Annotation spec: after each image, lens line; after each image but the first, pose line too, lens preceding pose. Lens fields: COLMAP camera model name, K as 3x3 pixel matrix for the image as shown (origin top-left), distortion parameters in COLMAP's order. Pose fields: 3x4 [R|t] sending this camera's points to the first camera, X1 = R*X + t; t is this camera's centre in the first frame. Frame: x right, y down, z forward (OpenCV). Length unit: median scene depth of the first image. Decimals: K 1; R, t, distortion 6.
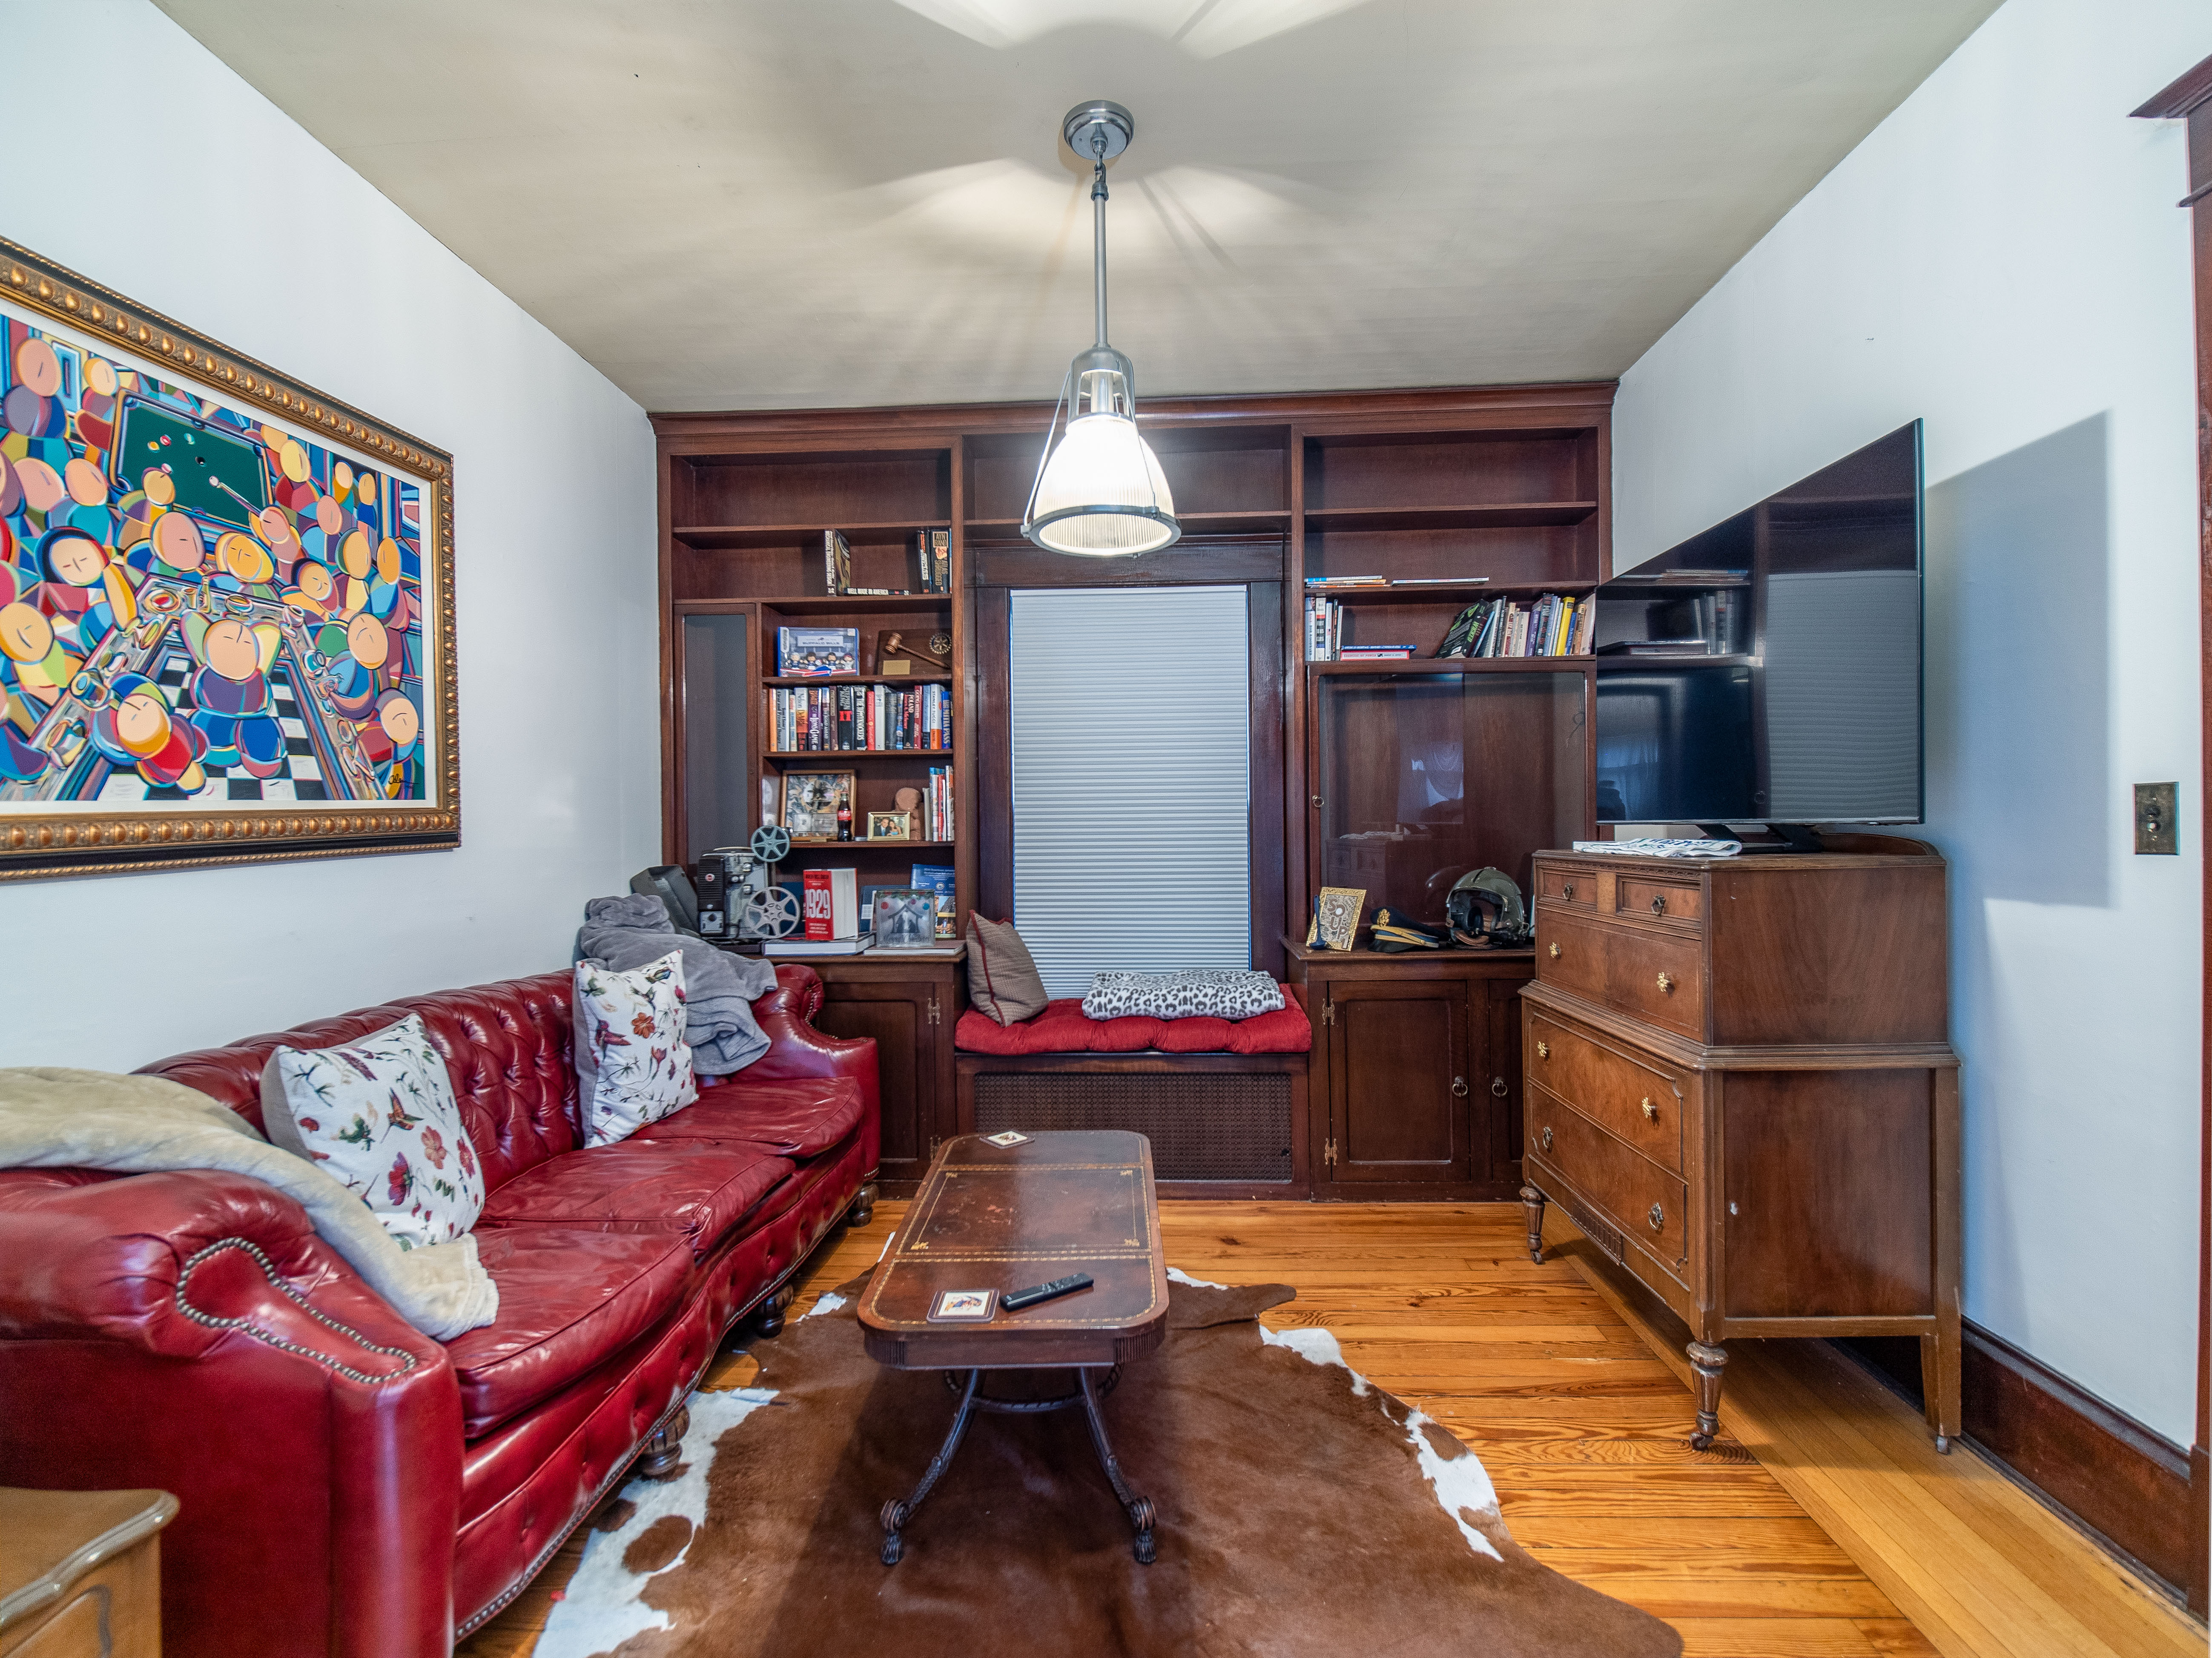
lens RADIAL K [[1010.4, 0, 1119.5], [0, 1010.4, 831.0], [0, 0, 1]] dist [-0.003292, -0.004329]
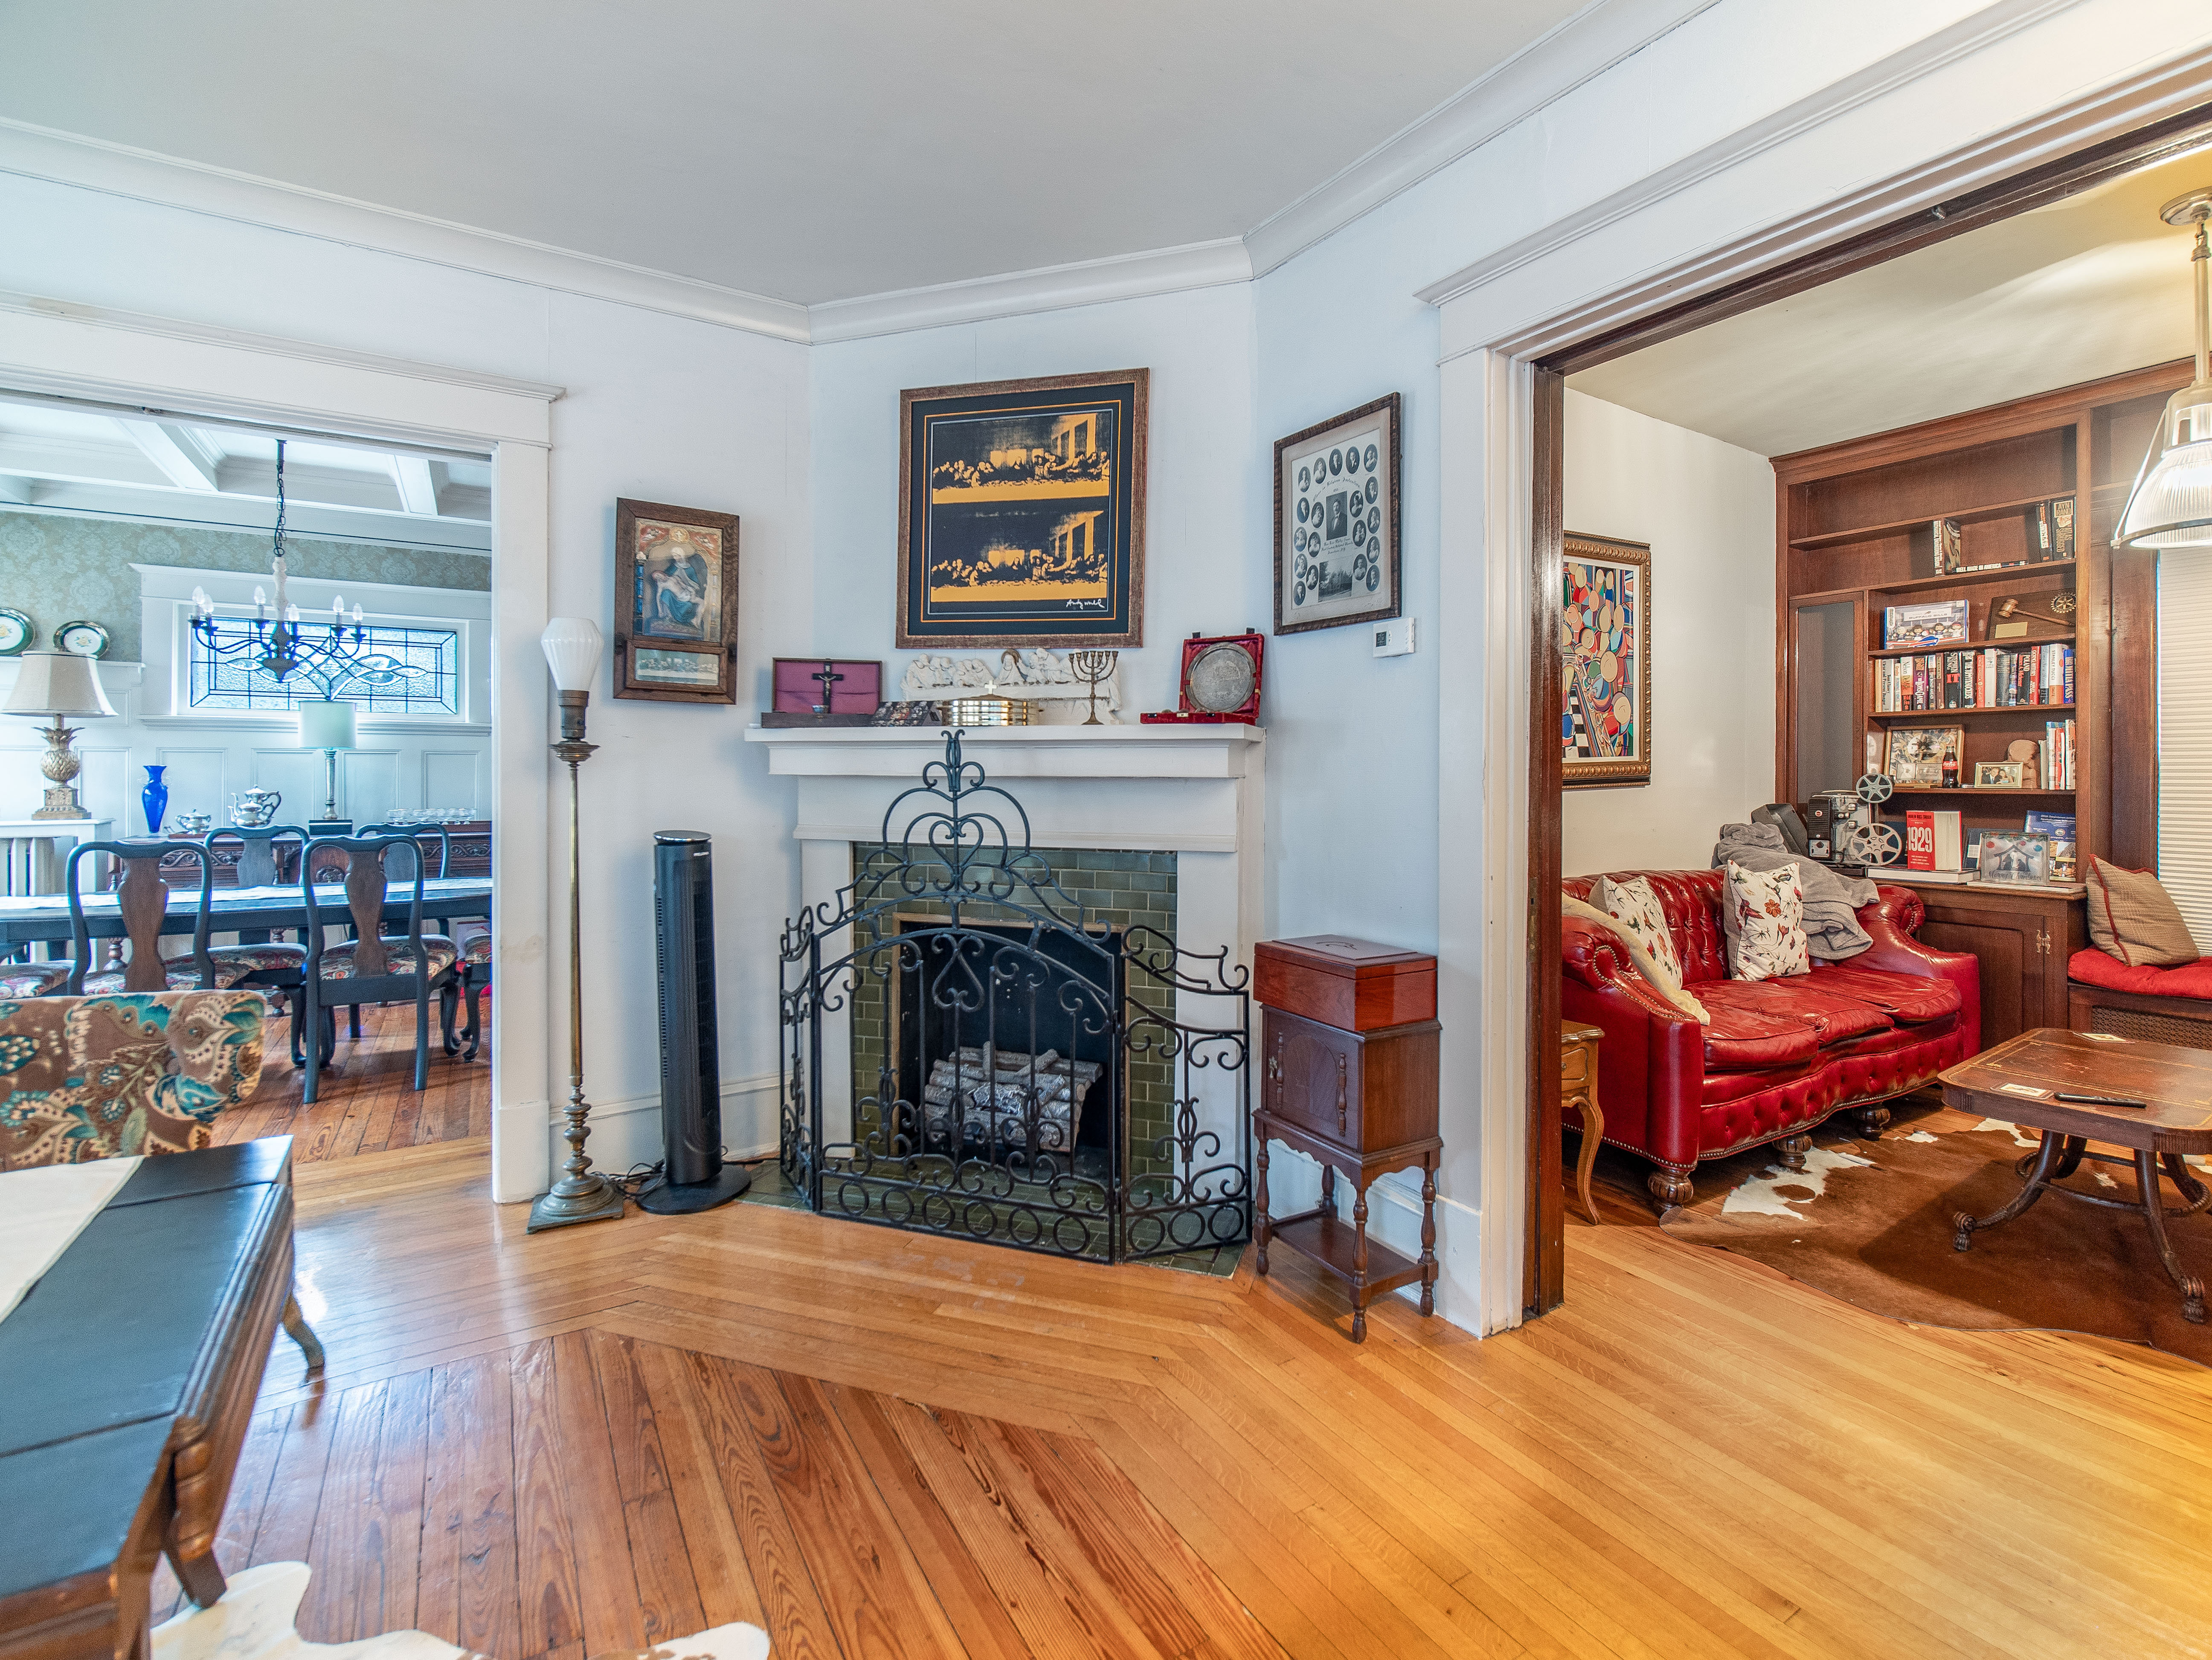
lens RADIAL K [[1010.2, 0, 1120.0], [0, 1010.2, 776.4], [0, 0, 1]] dist [-0.003292, -0.004329]
pose [[0.564126, 0.012301, -0.825597, 0.158864], [-0.012290, 0.999903, 0.006500, 0.001725], [0.825597, 0.006480, 0.564223, -0.482914]]
